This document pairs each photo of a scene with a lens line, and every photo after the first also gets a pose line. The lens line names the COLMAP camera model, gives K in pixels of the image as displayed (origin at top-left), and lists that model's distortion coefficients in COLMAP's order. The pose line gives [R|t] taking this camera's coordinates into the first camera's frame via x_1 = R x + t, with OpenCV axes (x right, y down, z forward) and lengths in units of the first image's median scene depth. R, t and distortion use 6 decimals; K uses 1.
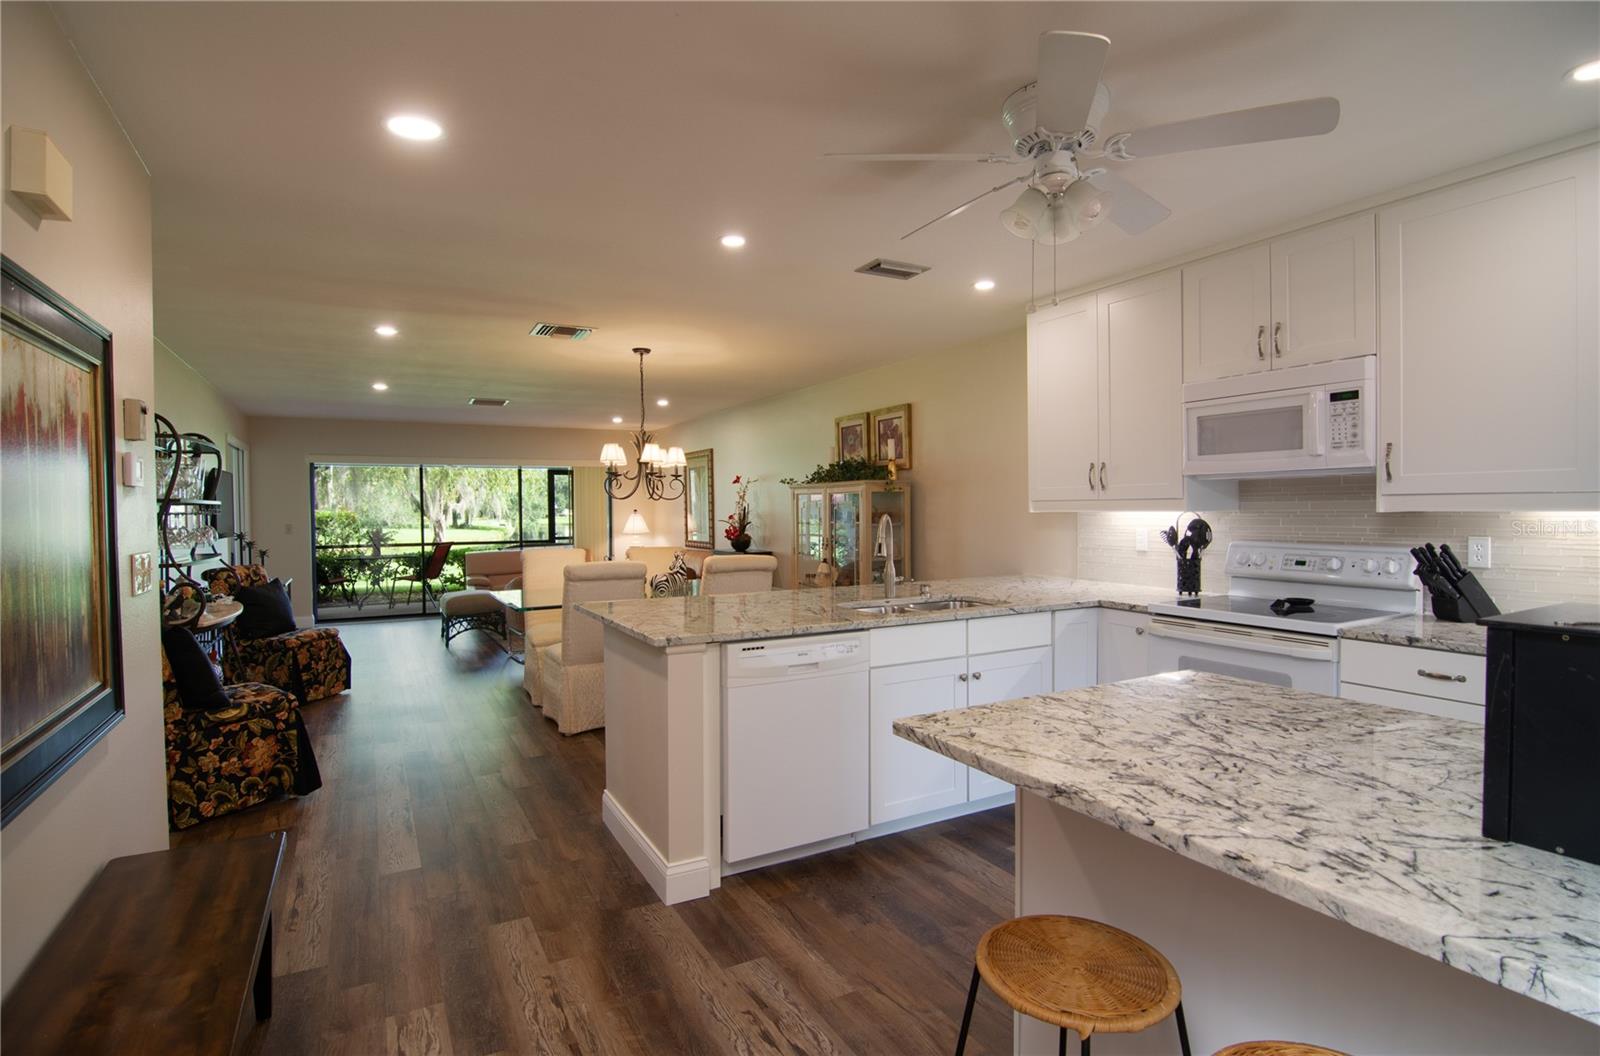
lens RADIAL K [[783.3, 0, 800.0], [0, 783.3, 528.0], [0, 0, 1]] dist [0.000537, -0.017167]
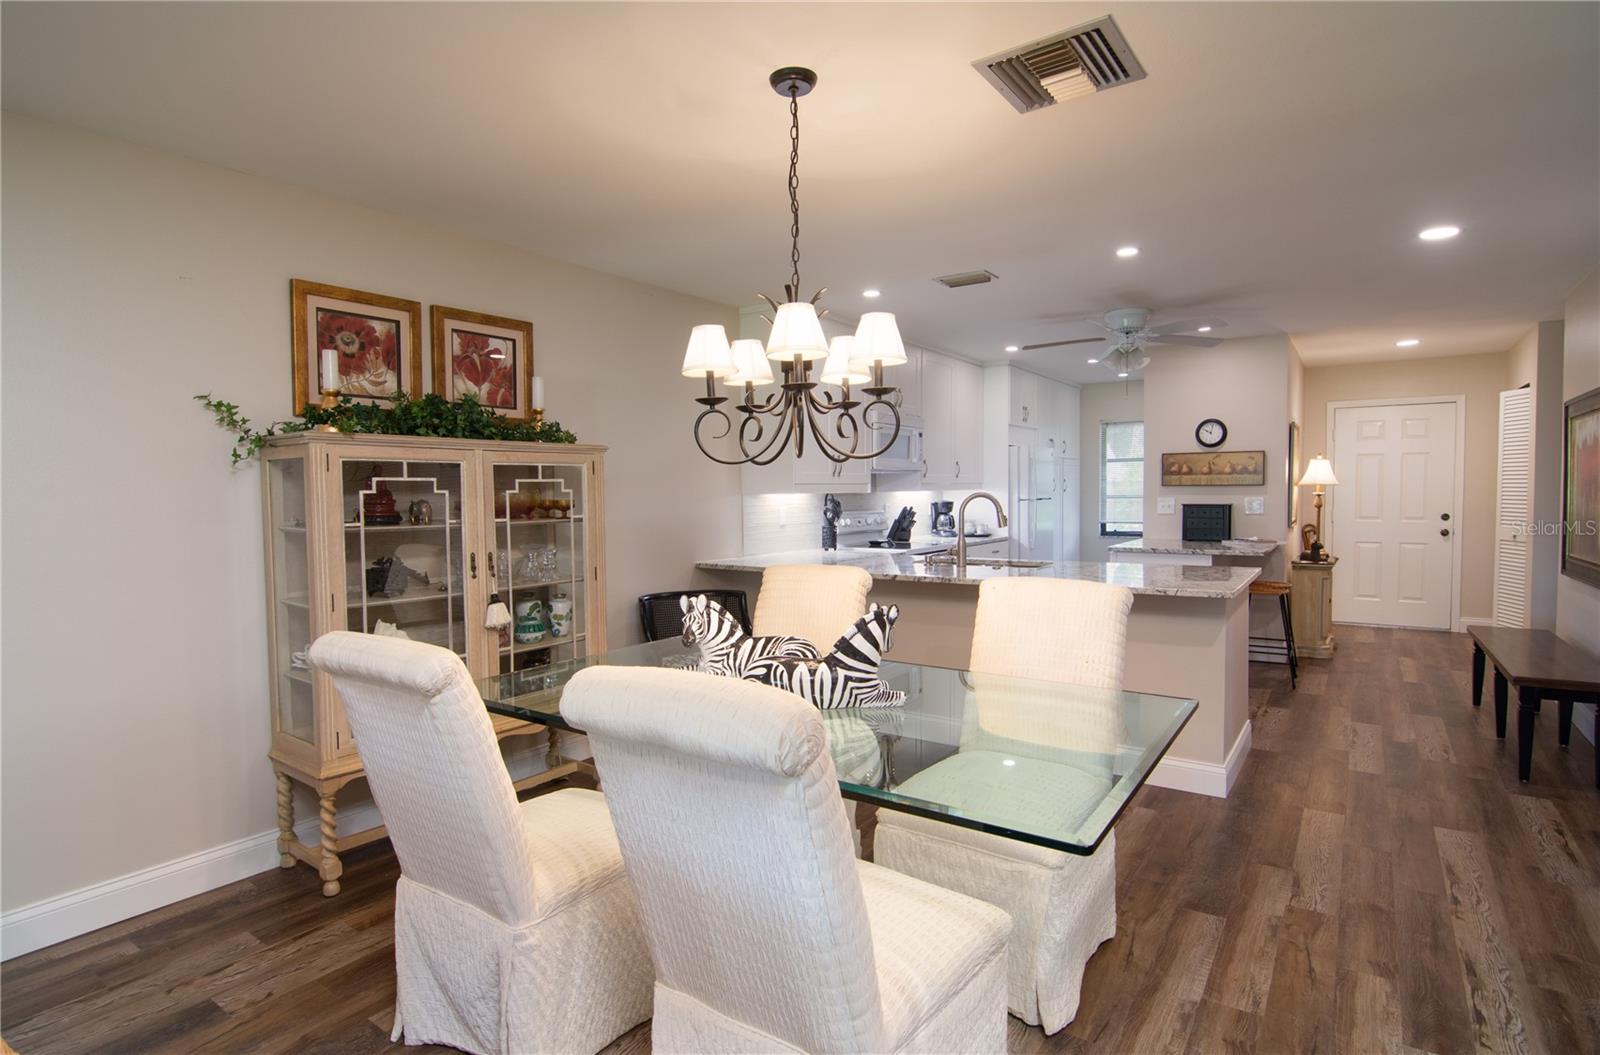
lens RADIAL K [[823.9, 0, 775.3], [0, 823.9, 527.3], [0, 0, 1]] dist [-0.002330, -0.000191]
pose [[-0.423976, -0.024861, 0.905332, -0.564669], [0.040829, 0.998082, 0.046529, -0.021652], [-0.904753, 0.056691, -0.422148, 1.172416]]
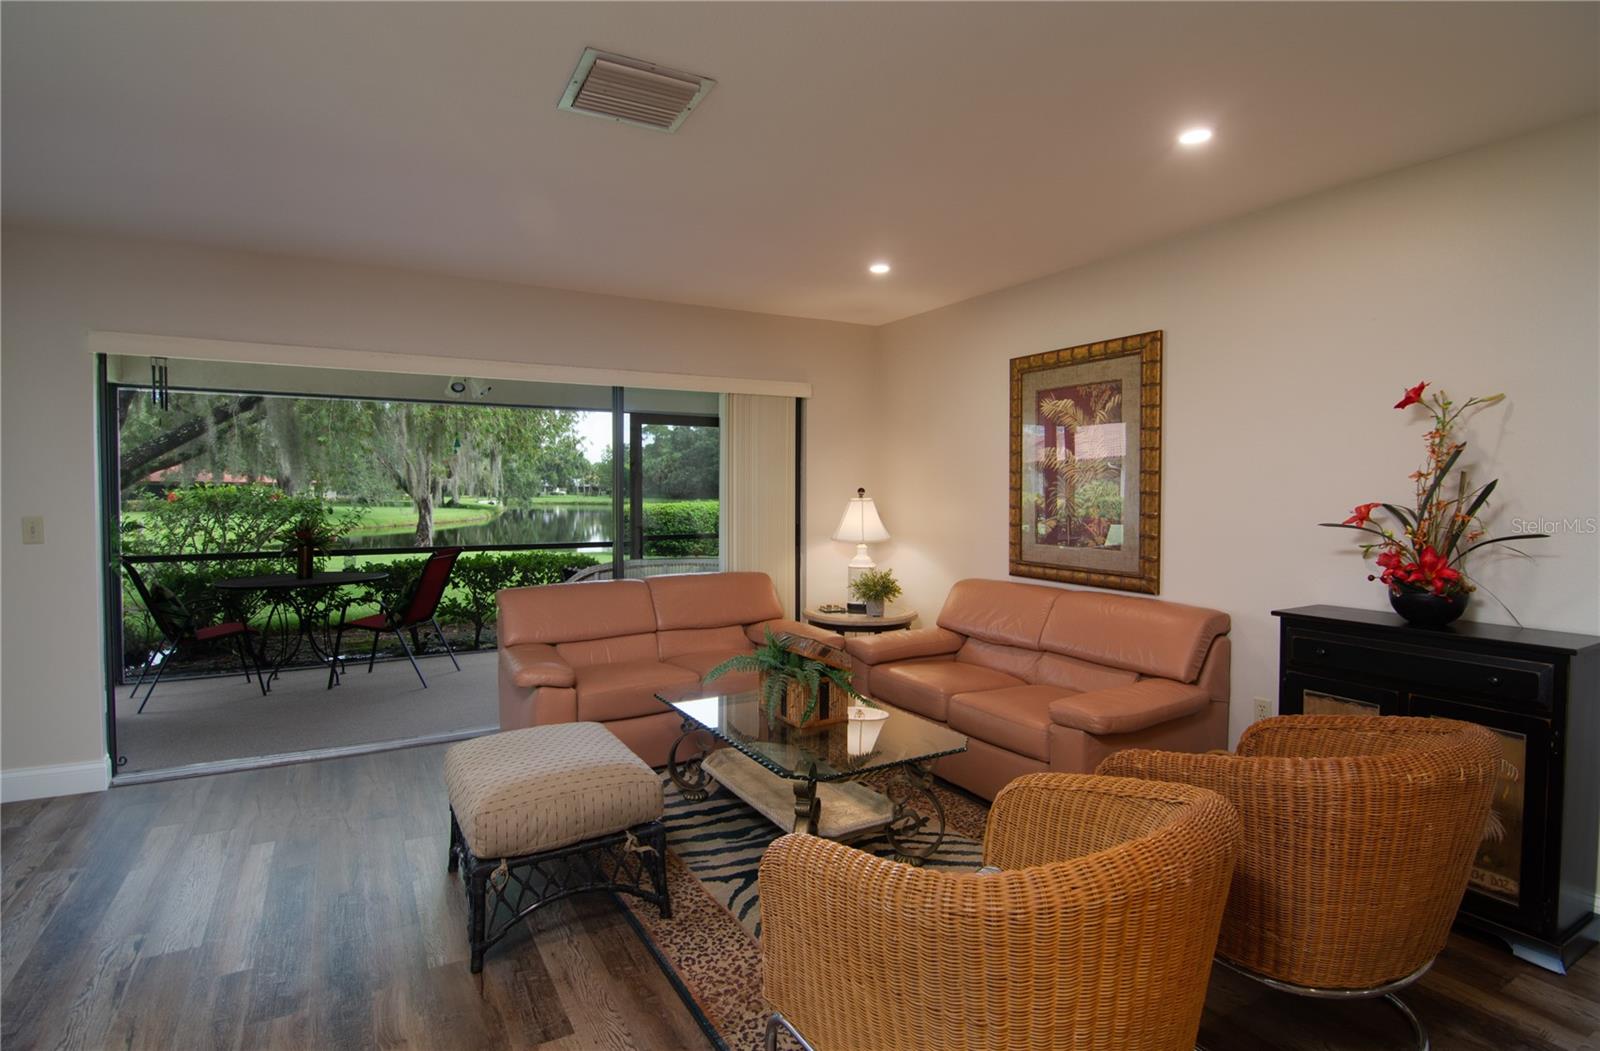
lens RADIAL K [[804.3, 0, 805.6], [0, 804.3, 505.3], [0, 0, 1]] dist [-0.013015, -0.000695]
pose [[0.999856, 0.011214, 0.012757, -0.484576], [-0.011144, 0.999923, -0.005497, -0.019871], [-0.012818, 0.005354, 0.999904, 1.019613]]
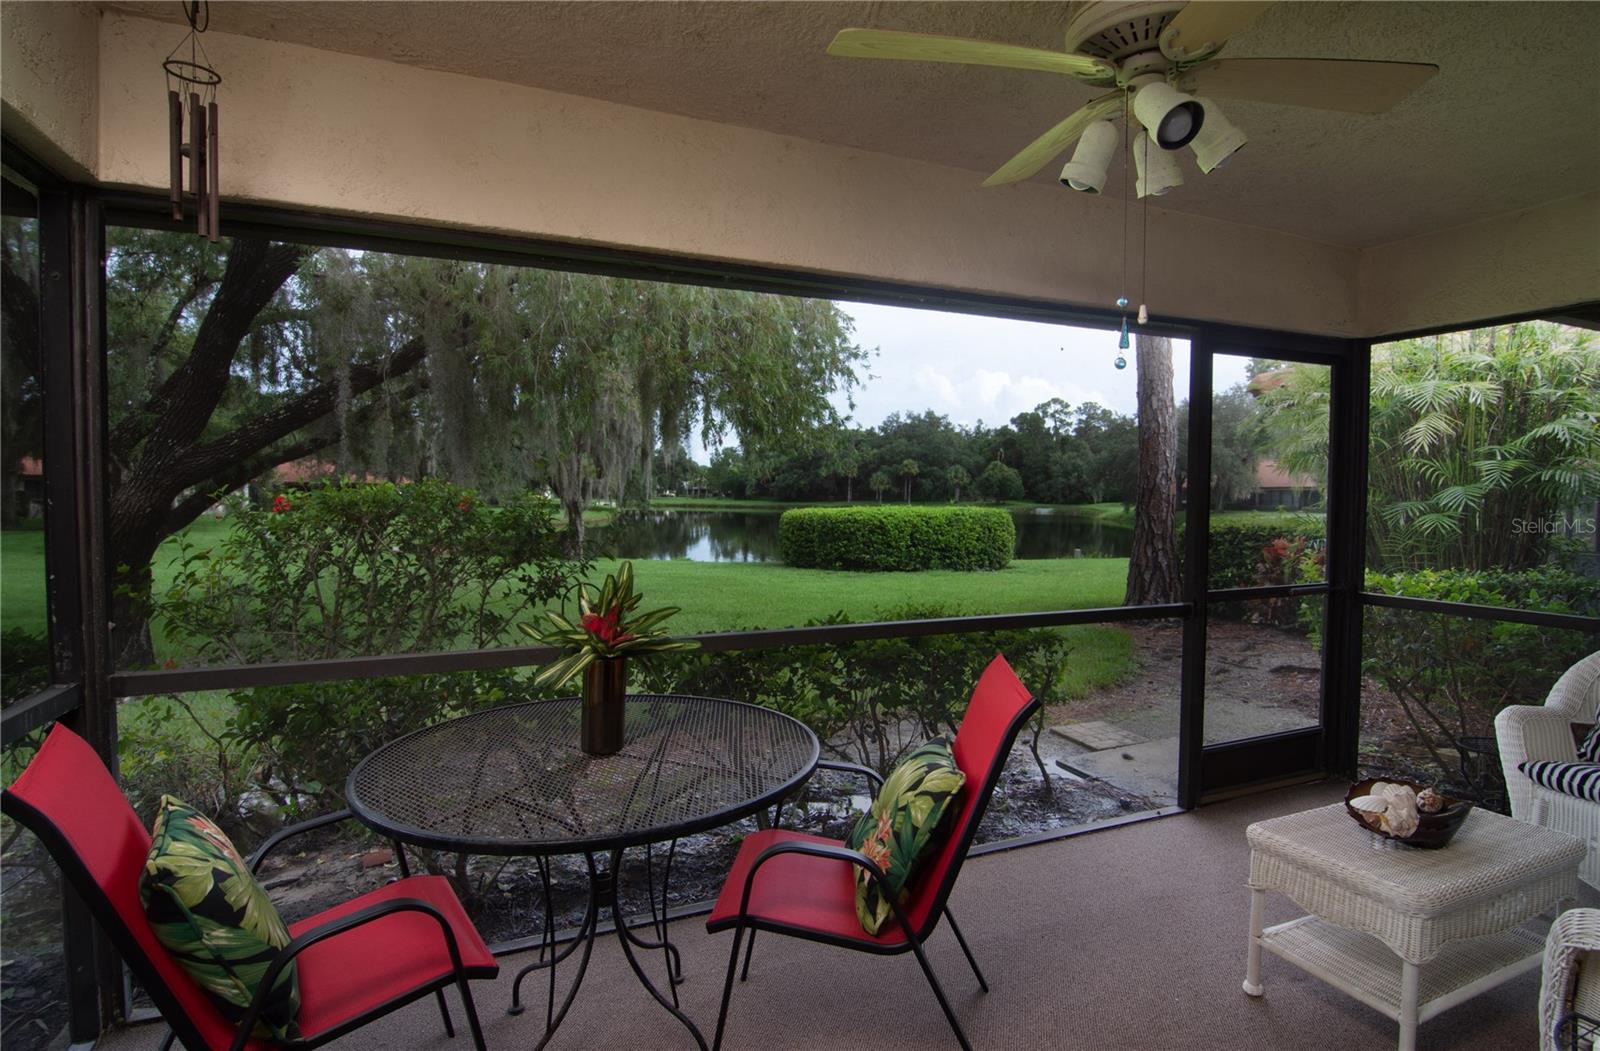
lens RADIAL K [[783.3, 0, 800.0], [0, 783.3, 525.5], [0, 0, 1]] dist [0.000537, -0.017167]
pose [[0.993717, 0.020180, -0.110084, -1.040154], [-0.018222, 0.999658, 0.018758, -0.032065], [0.110425, -0.016634, 0.993745, 1.792916]]
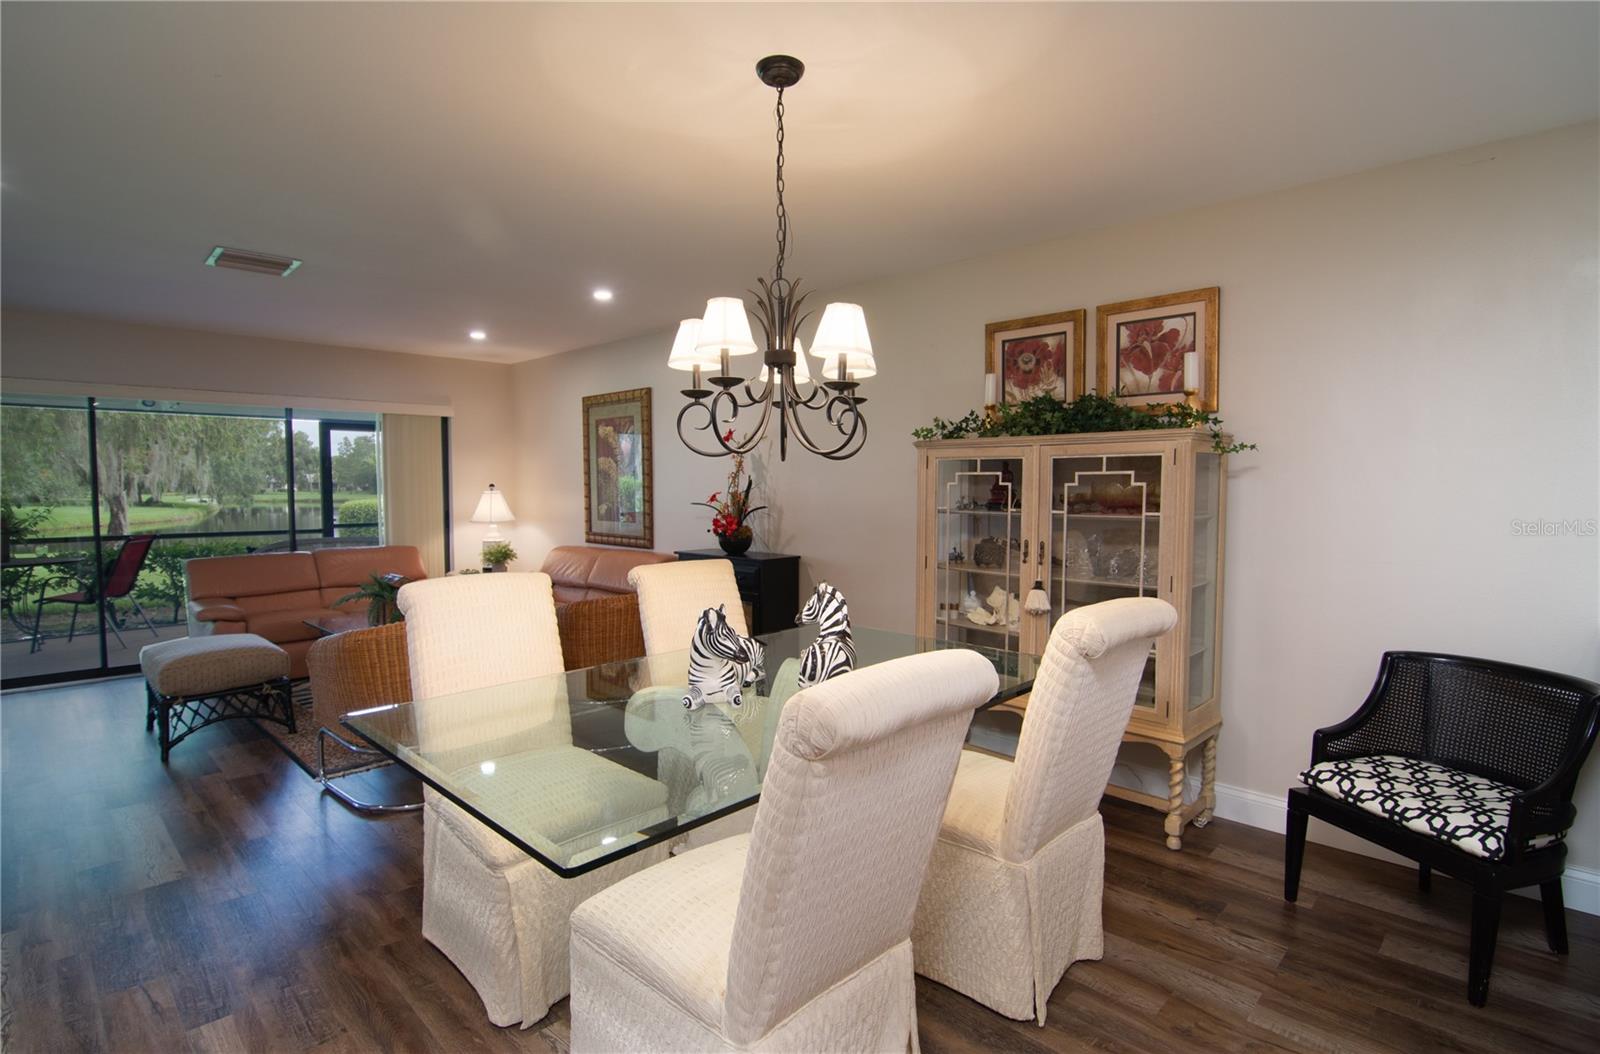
lens RADIAL K [[783.3, 0, 800.0], [0, 783.3, 527.0], [0, 0, 1]] dist [0.000537, -0.017167]
pose [[0.957667, -0.004941, 0.287835, -0.299022], [-0.002723, 0.999653, 0.026218, -0.011110], [-0.287864, -0.025892, 0.957321, 0.607750]]
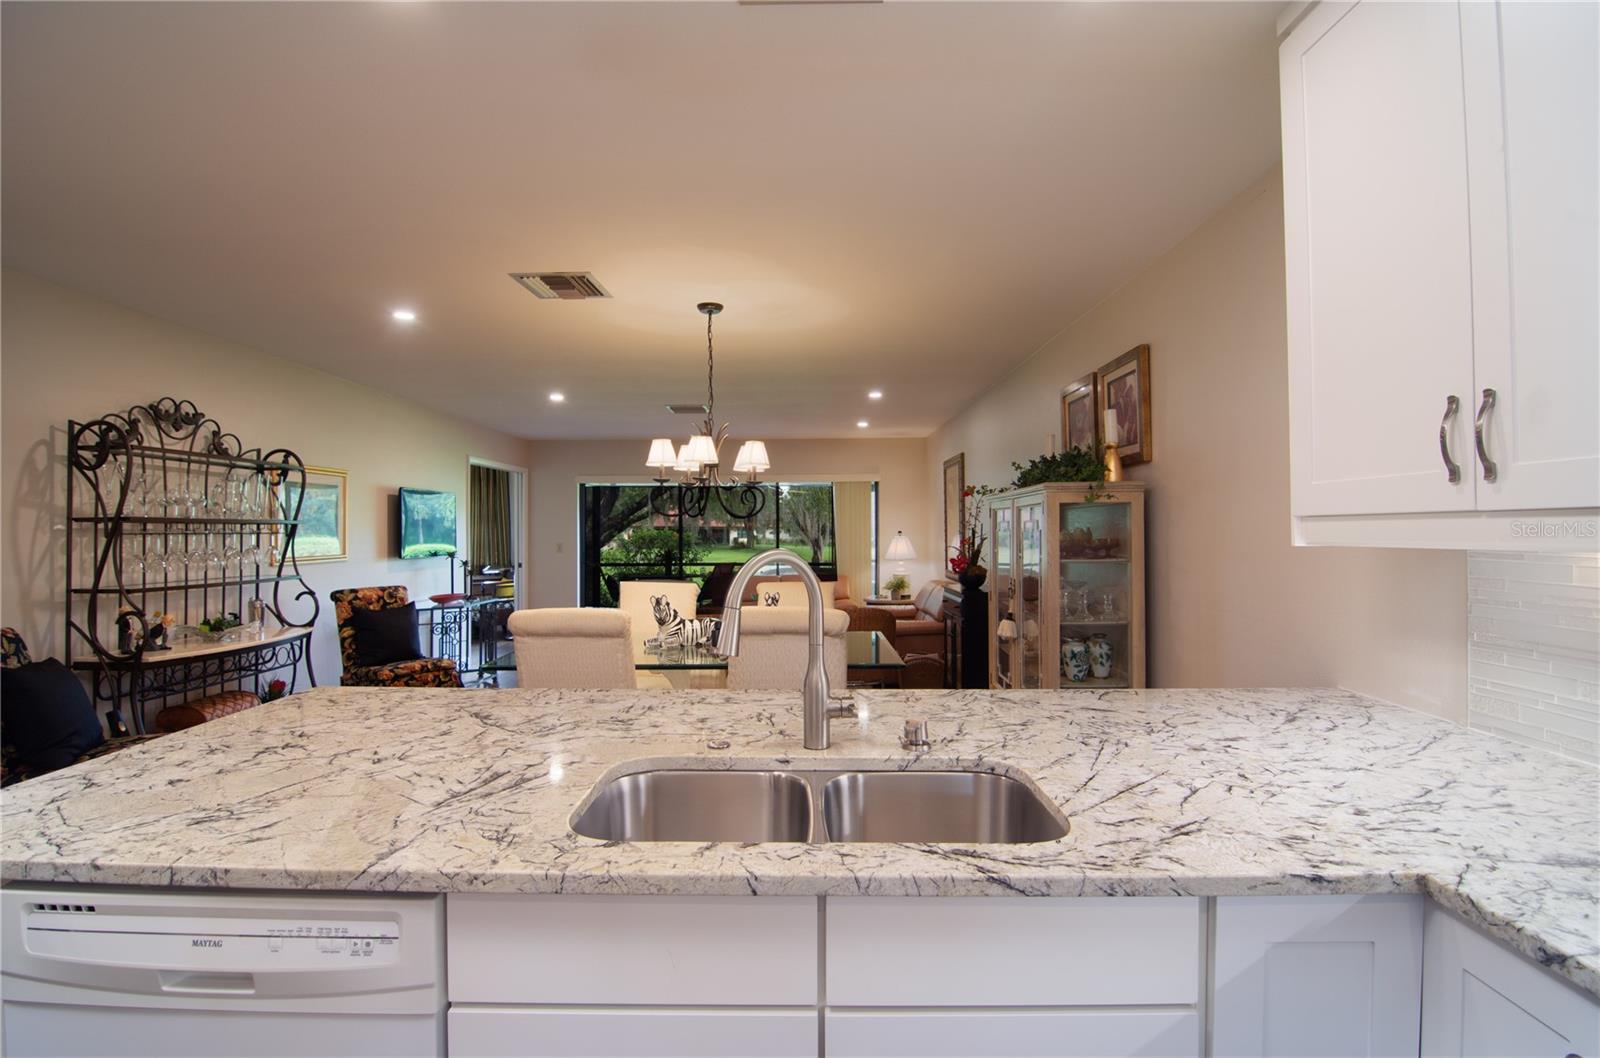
lens RADIAL K [[772.9, 0, 800.0], [0, 772.9, 529.0], [0, 0, 1]] dist [-0.003469, -0.015019]
pose [[0.868538, 0.004887, -0.495598, 0.211812], [-0.017061, 0.999654, -0.020042, -0.013266], [0.495328, 0.025863, 0.868321, 0.428298]]
